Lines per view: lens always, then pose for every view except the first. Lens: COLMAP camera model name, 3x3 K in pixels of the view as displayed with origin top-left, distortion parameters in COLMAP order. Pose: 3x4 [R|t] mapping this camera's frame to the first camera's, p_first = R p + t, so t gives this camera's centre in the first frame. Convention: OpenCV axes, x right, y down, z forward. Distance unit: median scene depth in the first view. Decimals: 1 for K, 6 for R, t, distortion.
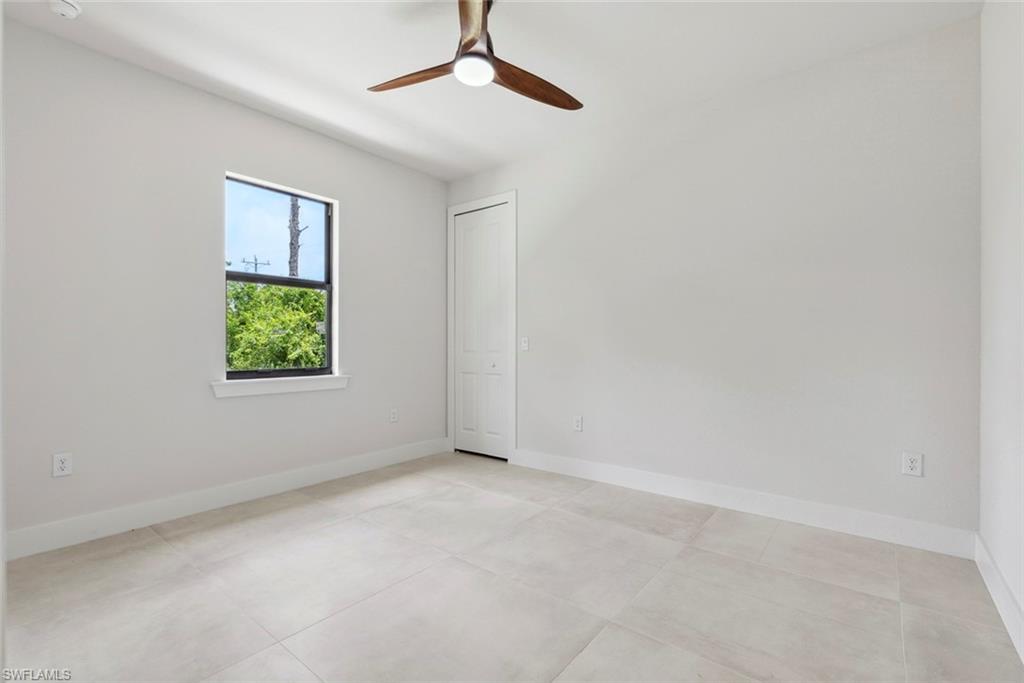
lens RADIAL K [[467.3, 0, 495.8], [0, 467.3, 342.9], [0, 0, 1]] dist [-0.002300, -0.000179]
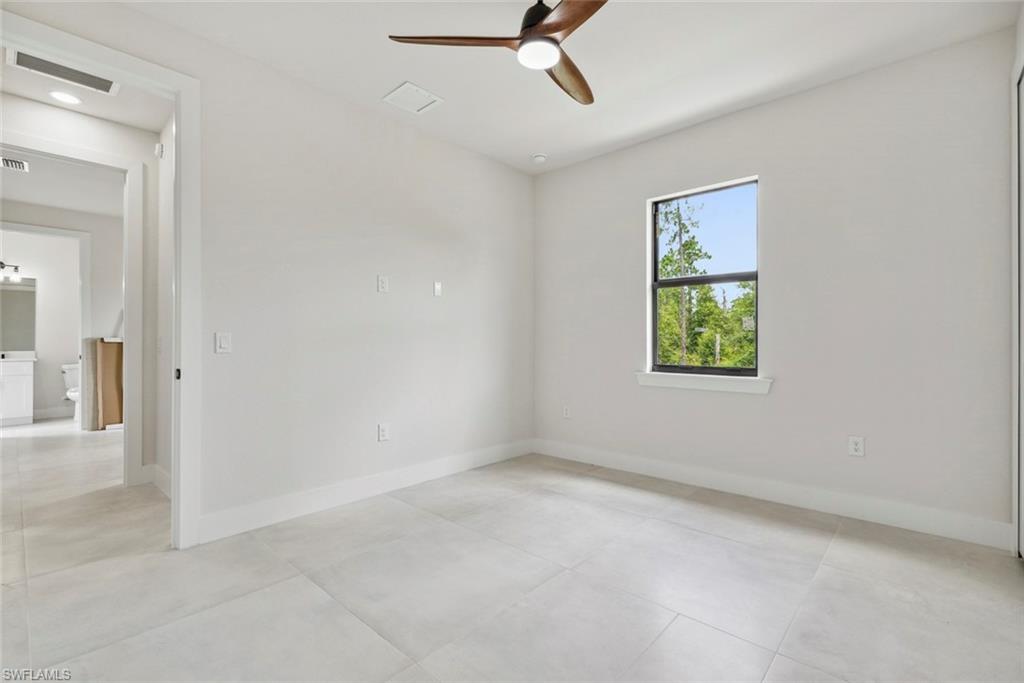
lens RADIAL K [[463.3, 0, 537.3], [0, 463.3, 340.2], [0, 0, 1]] dist [-0.000350, 0.000323]
pose [[-0.033225, -0.005757, -0.999431, 0.572518], [0.006102, 0.999964, -0.005963, 0.003039], [0.999429, -0.006297, -0.033188, 0.677442]]
